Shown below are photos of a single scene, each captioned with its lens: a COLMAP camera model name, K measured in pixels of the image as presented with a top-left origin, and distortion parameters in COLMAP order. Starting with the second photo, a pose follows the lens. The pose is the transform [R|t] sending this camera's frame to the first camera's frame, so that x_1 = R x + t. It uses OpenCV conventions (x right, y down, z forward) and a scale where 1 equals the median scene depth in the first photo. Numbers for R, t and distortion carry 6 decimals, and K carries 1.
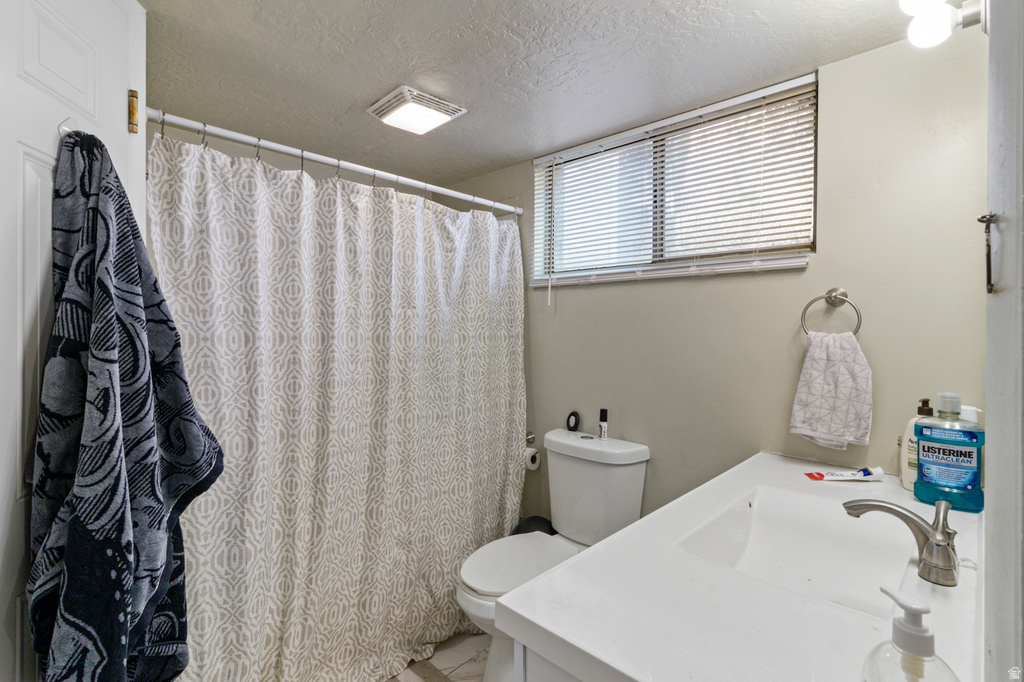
lens RADIAL K [[484.9, 0, 512.0], [0, 484.9, 341.0], [0, 0, 1]] dist [0.002883, 0.000453]
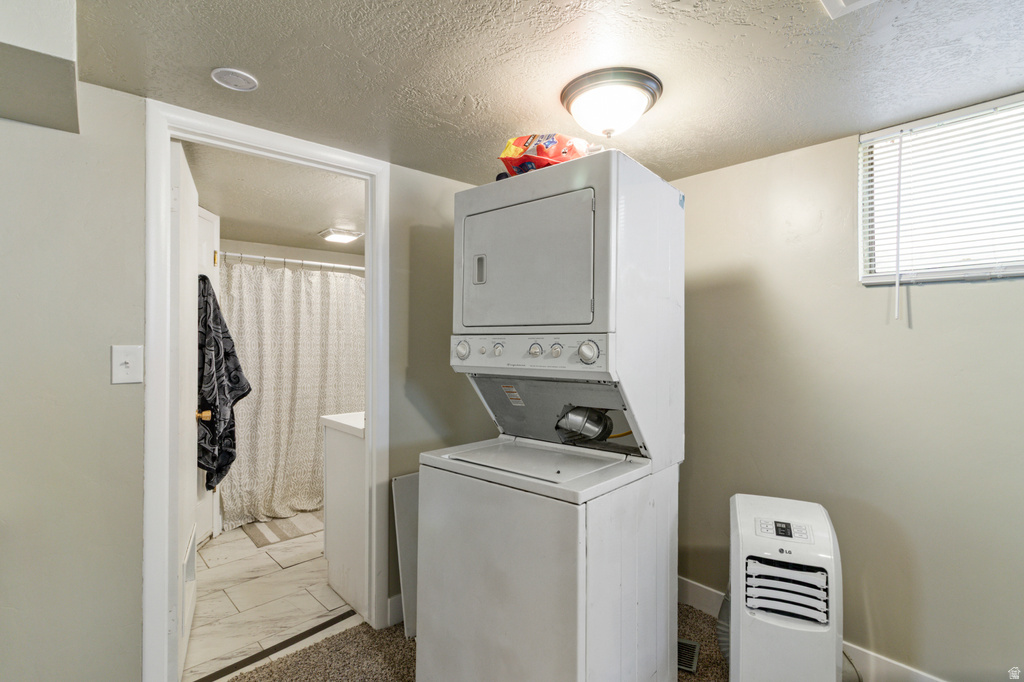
lens RADIAL K [[492.3, 0, 512.0], [0, 492.3, 341.0], [0, 0, 1]] dist [-0.001892, -0.000106]
pose [[0.997494, -0.016179, -0.068875, 0.791890], [0.014267, 0.999501, -0.028170, 0.058109], [0.069296, 0.027117, 0.997228, -1.215467]]
